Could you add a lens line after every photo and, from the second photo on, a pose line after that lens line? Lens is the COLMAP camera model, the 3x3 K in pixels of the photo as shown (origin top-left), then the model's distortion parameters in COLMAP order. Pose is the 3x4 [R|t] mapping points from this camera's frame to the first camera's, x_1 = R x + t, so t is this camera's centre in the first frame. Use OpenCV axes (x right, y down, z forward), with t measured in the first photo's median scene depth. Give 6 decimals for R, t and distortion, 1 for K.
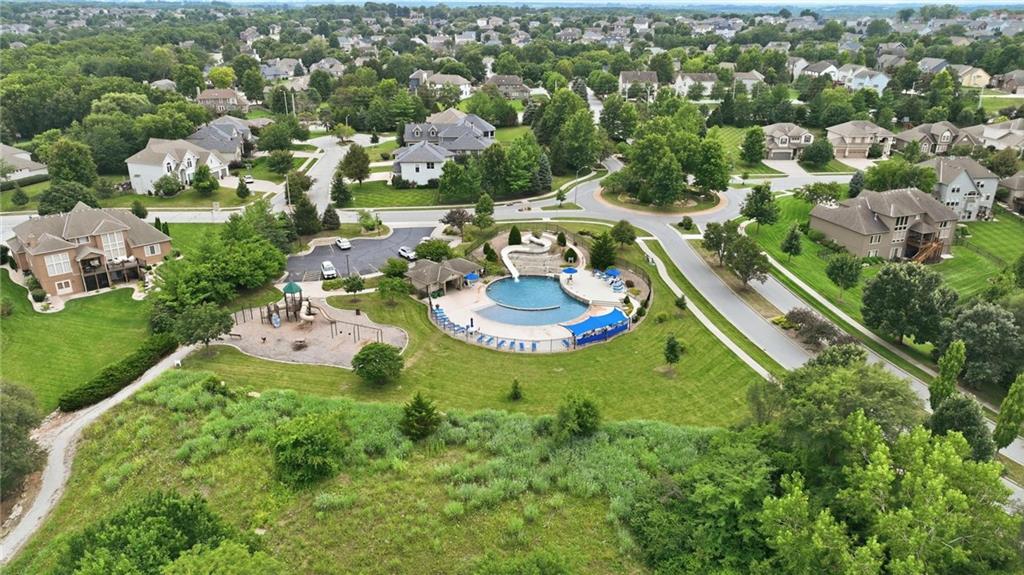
lens RADIAL K [[720.4, 0, 512.0], [0, 720.4, 287.5], [0, 0, 1]] dist [0.003144, 0.008593]
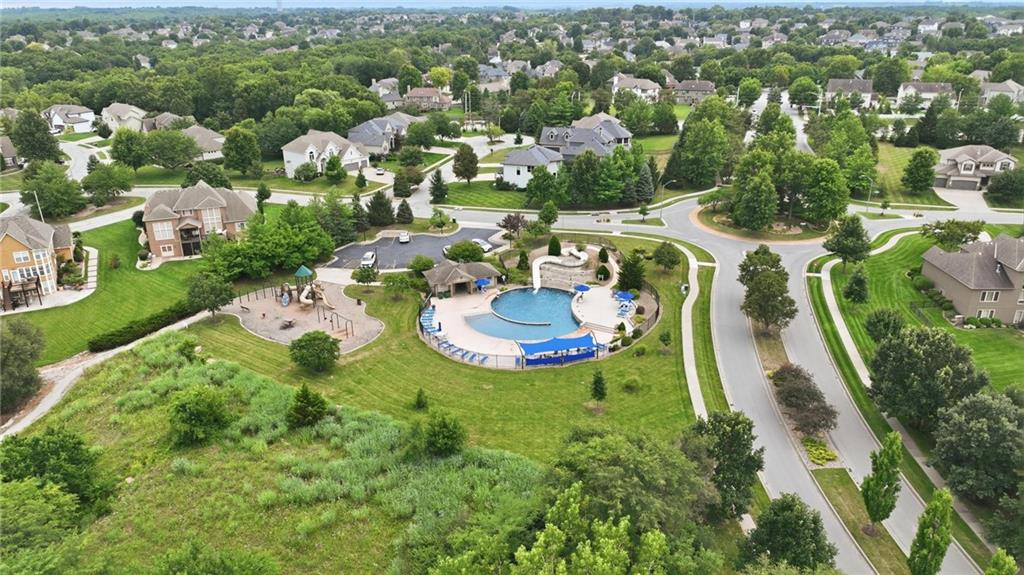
lens RADIAL K [[720.4, 0, 512.0], [0, 720.4, 287.5], [0, 0, 1]] dist [0.003144, 0.008593]
pose [[0.930676, 0.120664, -0.345373, 0.242372], [-0.121787, 0.992383, 0.018533, -0.023086], [0.344978, 0.024814, 0.938283, 0.061528]]
